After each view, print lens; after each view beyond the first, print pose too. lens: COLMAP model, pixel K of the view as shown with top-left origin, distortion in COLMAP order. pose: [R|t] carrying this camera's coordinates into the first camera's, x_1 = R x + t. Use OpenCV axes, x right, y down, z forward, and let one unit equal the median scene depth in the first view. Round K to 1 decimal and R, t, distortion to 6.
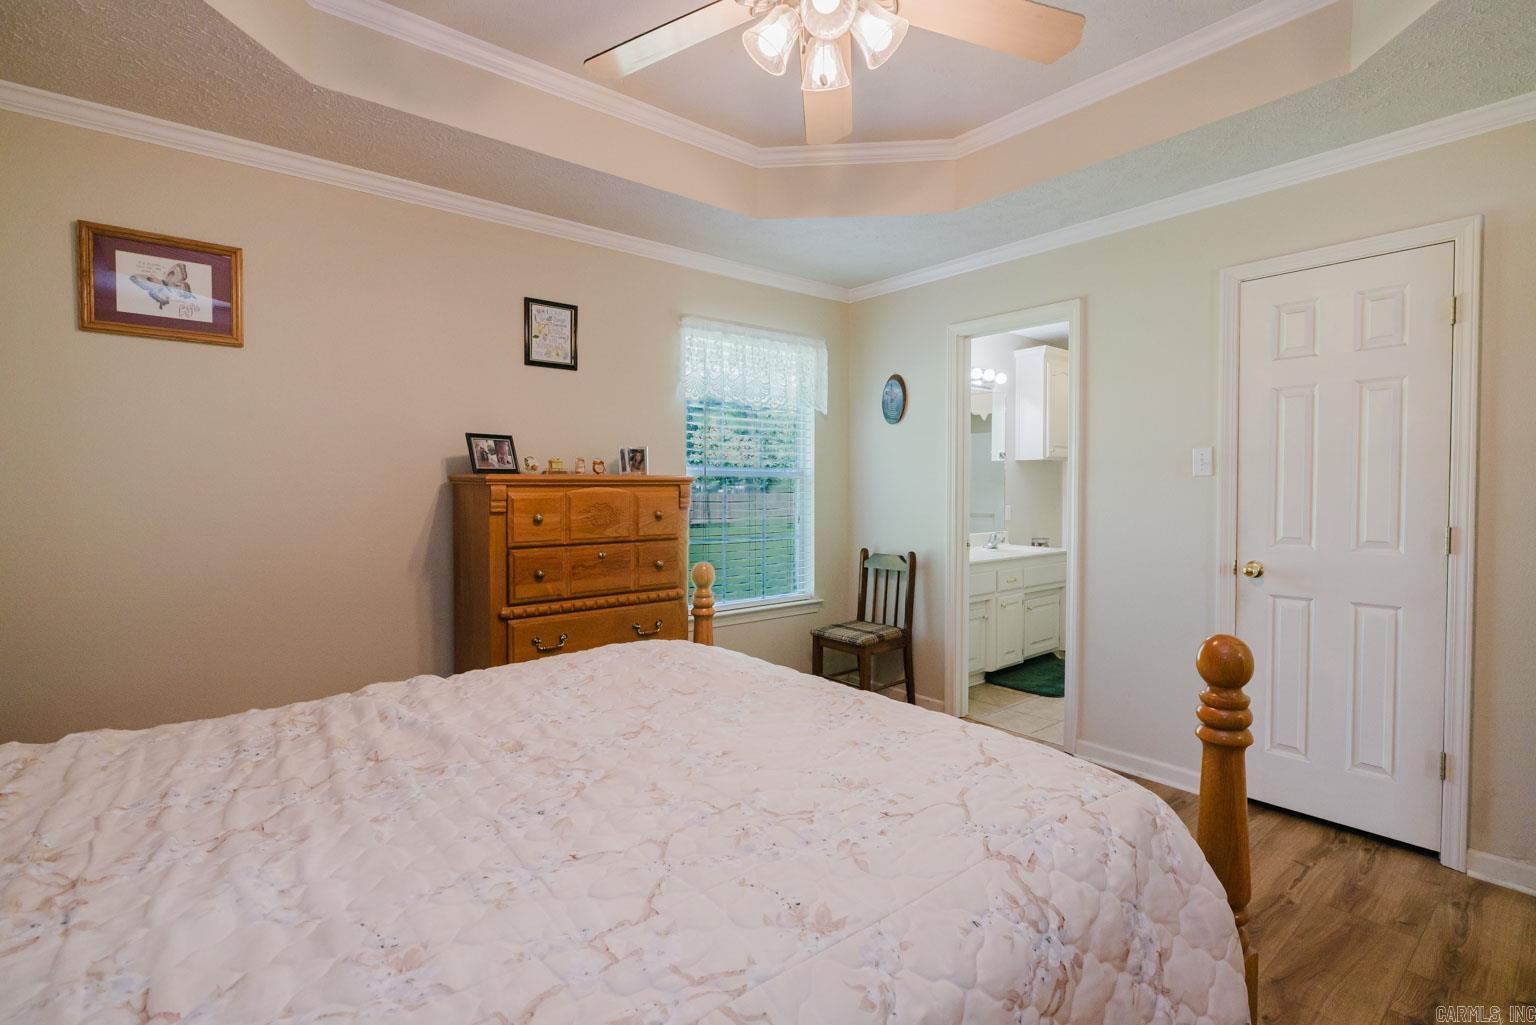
lens RADIAL K [[715.5, 0, 768.0], [0, 715.5, 512.5], [0, 0, 1]] dist [0.001014, 0.000057]
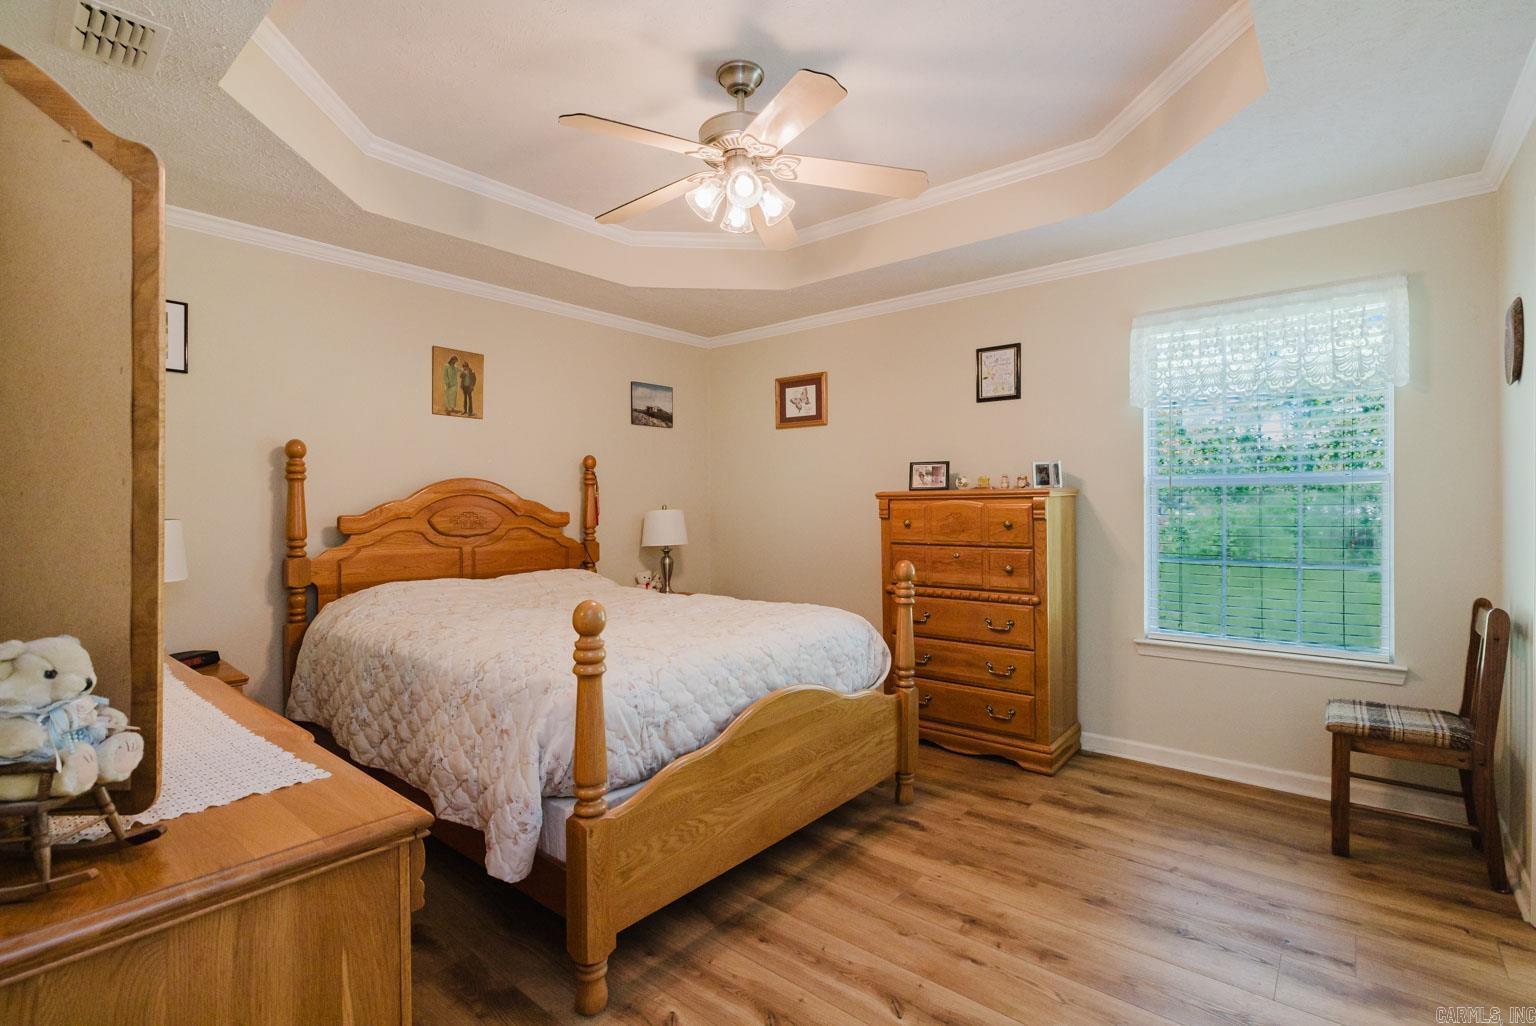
lens RADIAL K [[715.5, 0, 768.0], [0, 715.5, 513.0], [0, 0, 1]] dist [0.001014, 0.000057]
pose [[0.192290, 0.009827, -0.981289, 0.831975], [-0.031465, 0.999497, 0.003843, -0.006542], [0.980834, 0.030137, 0.192503, 0.409323]]
